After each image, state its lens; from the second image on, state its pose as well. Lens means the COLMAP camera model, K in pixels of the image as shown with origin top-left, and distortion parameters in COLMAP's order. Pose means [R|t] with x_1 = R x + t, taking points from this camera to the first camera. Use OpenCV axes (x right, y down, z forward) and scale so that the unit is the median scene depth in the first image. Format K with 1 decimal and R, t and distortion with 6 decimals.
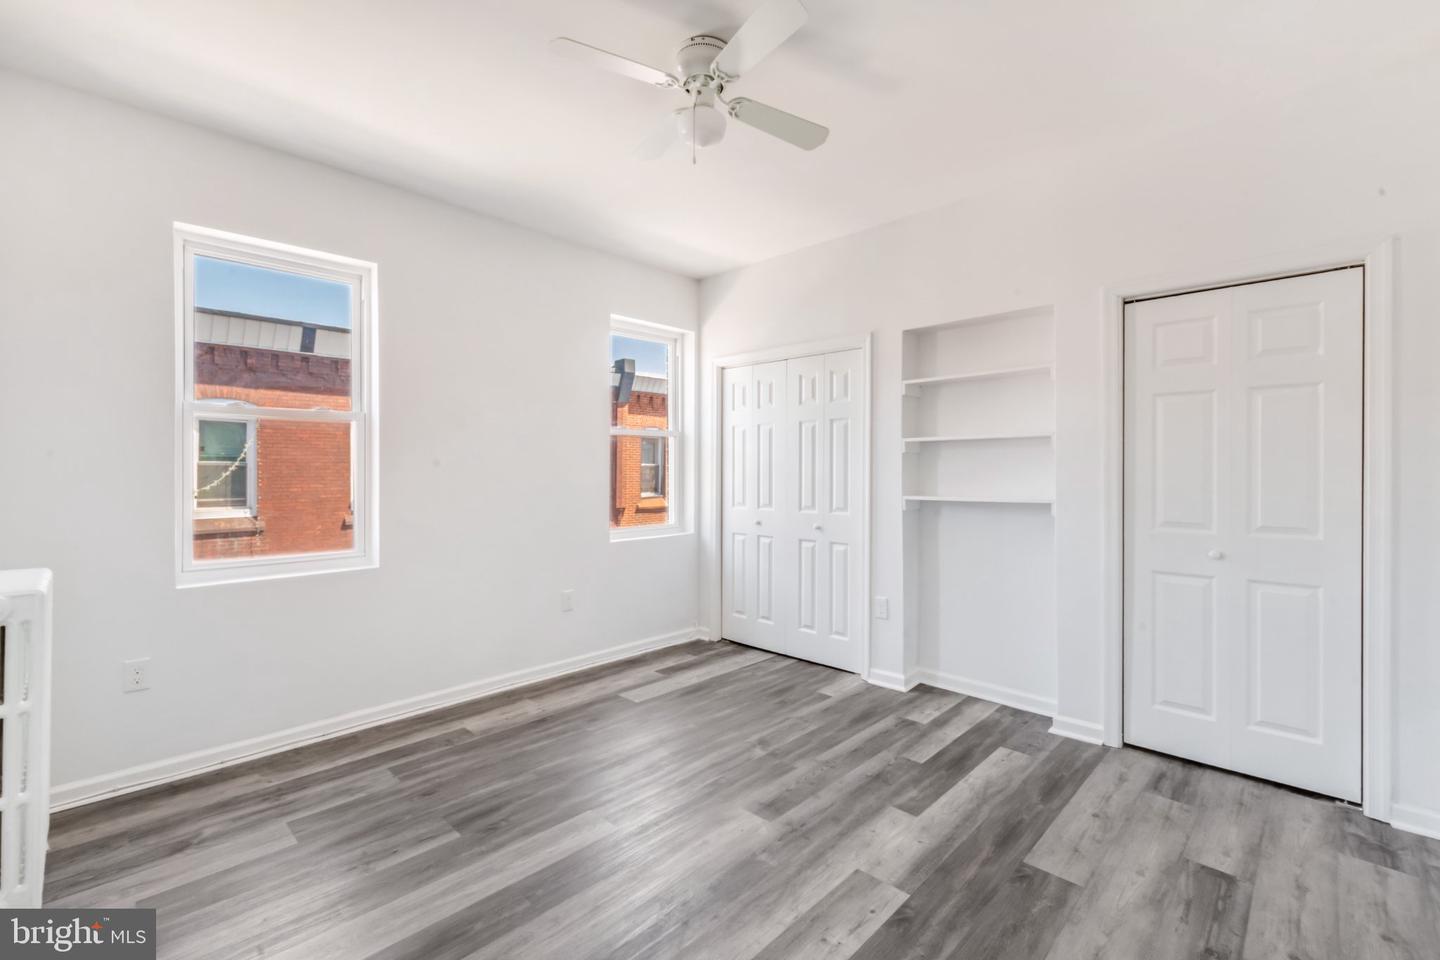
lens RADIAL K [[624.8, 0, 720.0], [0, 624.8, 473.3], [0, 0, 1]] dist [0.000665, 0.000184]
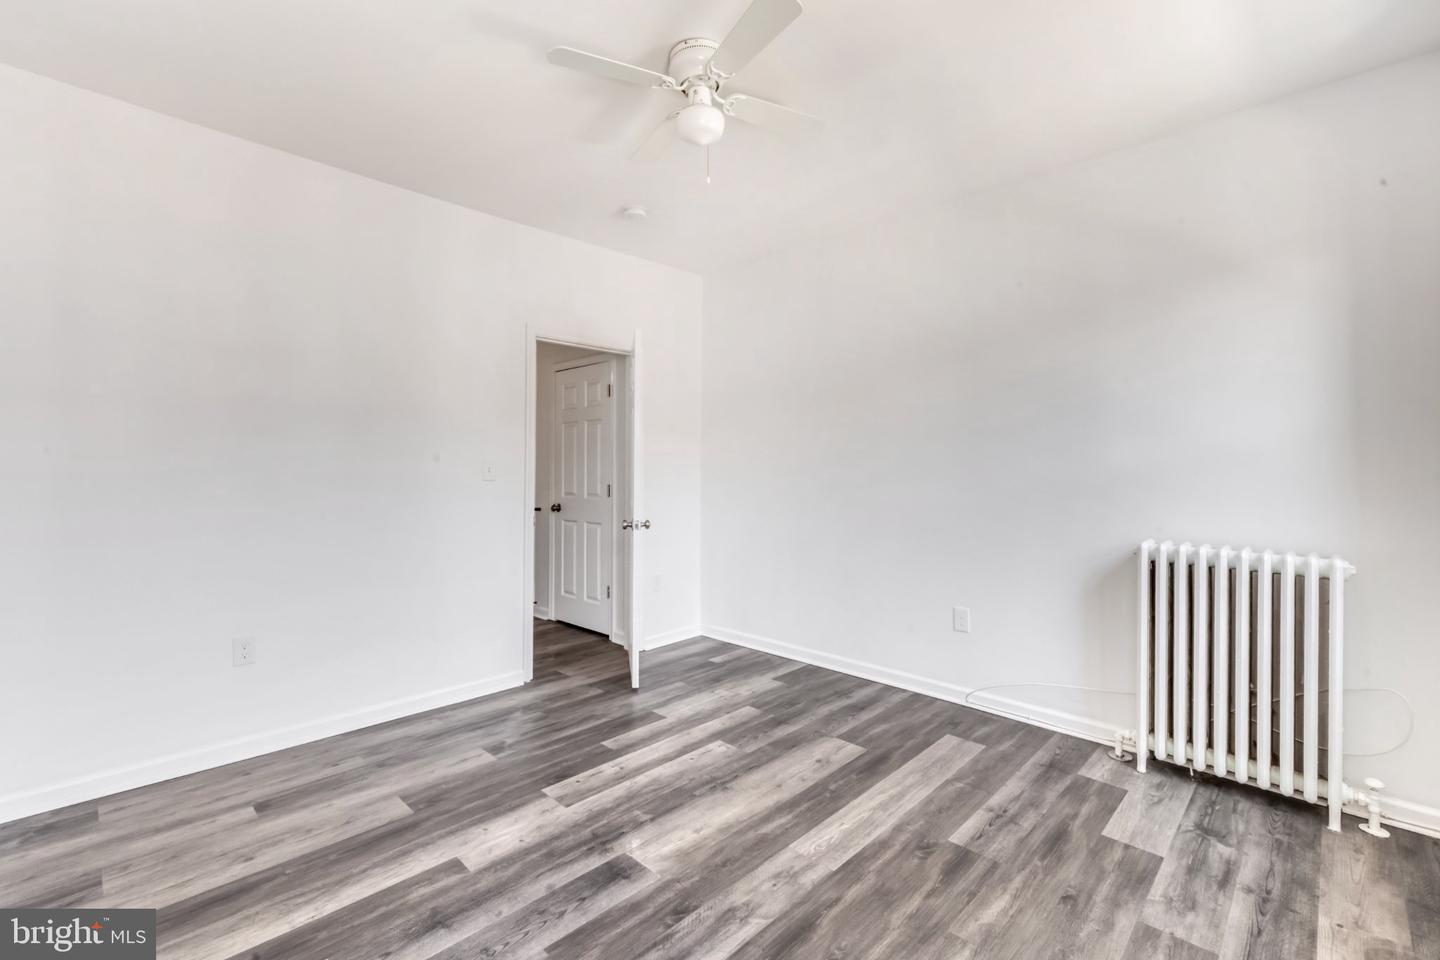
lens RADIAL K [[624.8, 0, 719.9], [0, 624.8, 472.1], [0, 0, 1]] dist [0.000665, 0.000184]
pose [[-0.999997, -0.000540, 0.002415, -0.060488], [-0.000509, 0.999916, 0.012962, -0.005229], [-0.002422, 0.012961, -0.999913, 1.935781]]
